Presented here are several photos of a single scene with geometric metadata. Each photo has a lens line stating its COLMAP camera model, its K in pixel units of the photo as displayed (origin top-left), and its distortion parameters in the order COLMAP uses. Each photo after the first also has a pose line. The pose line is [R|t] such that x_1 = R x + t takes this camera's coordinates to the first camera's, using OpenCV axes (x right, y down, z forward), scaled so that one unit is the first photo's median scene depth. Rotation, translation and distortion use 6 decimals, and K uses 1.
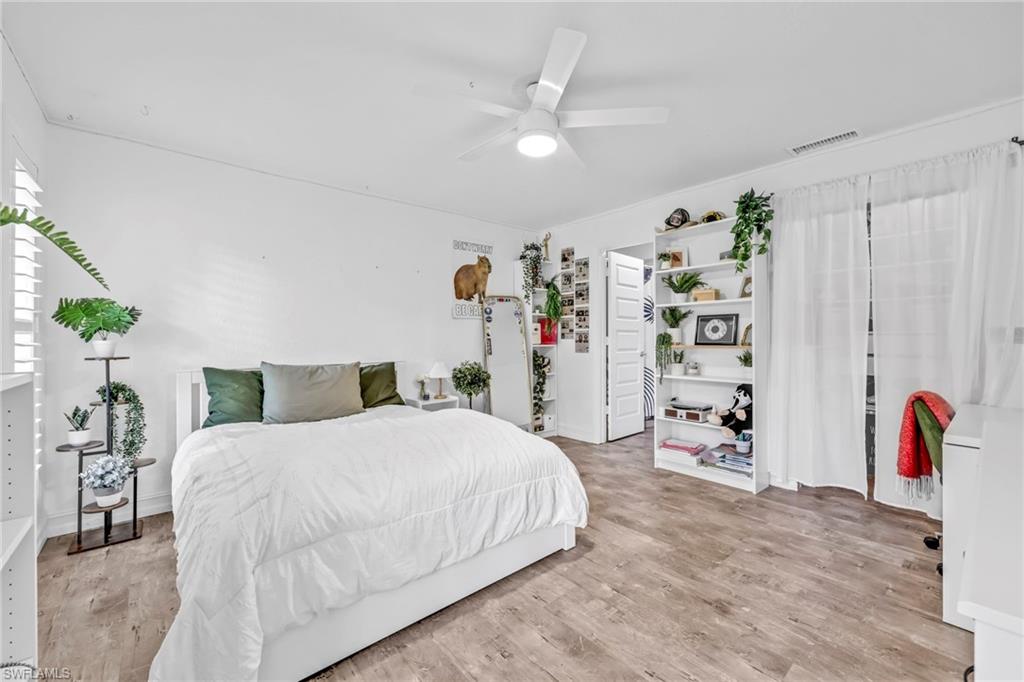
lens RADIAL K [[407.4, 0, 513.4], [0, 407.4, 339.5], [0, 0, 1]] dist [0.000126, 0.000041]
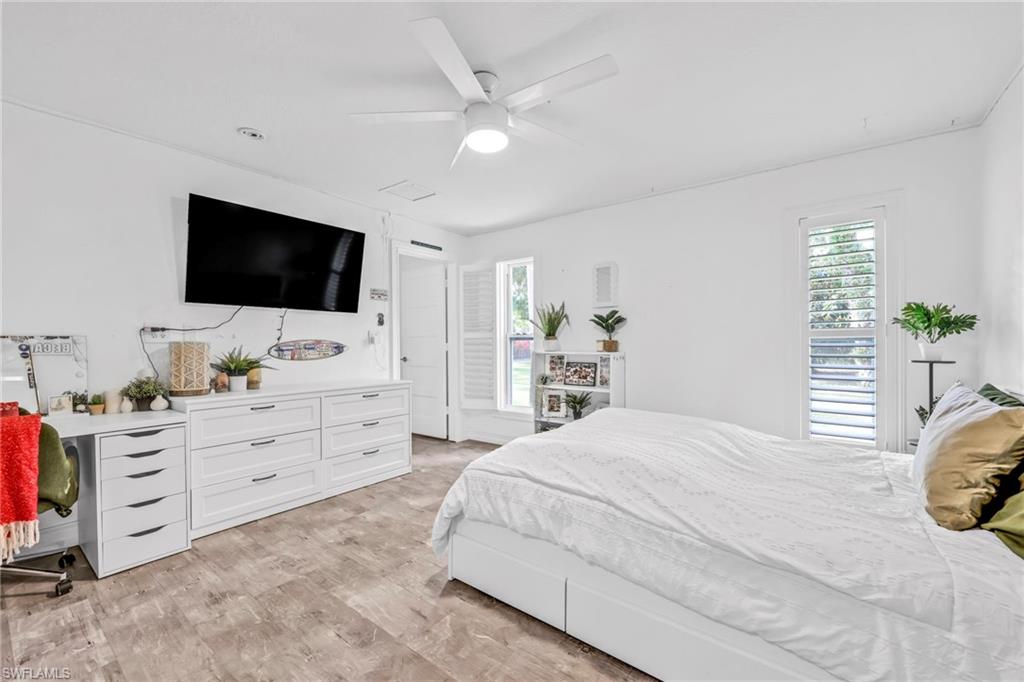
lens RADIAL K [[407.4, 0, 510.1], [0, 407.4, 343.9], [0, 0, 1]] dist [0.000126, 0.000041]
pose [[-0.978427, 0.005225, -0.206525, 0.215018], [0.005016, 0.999986, 0.001536, -0.002876], [0.206530, 0.000467, -0.978440, 2.029297]]
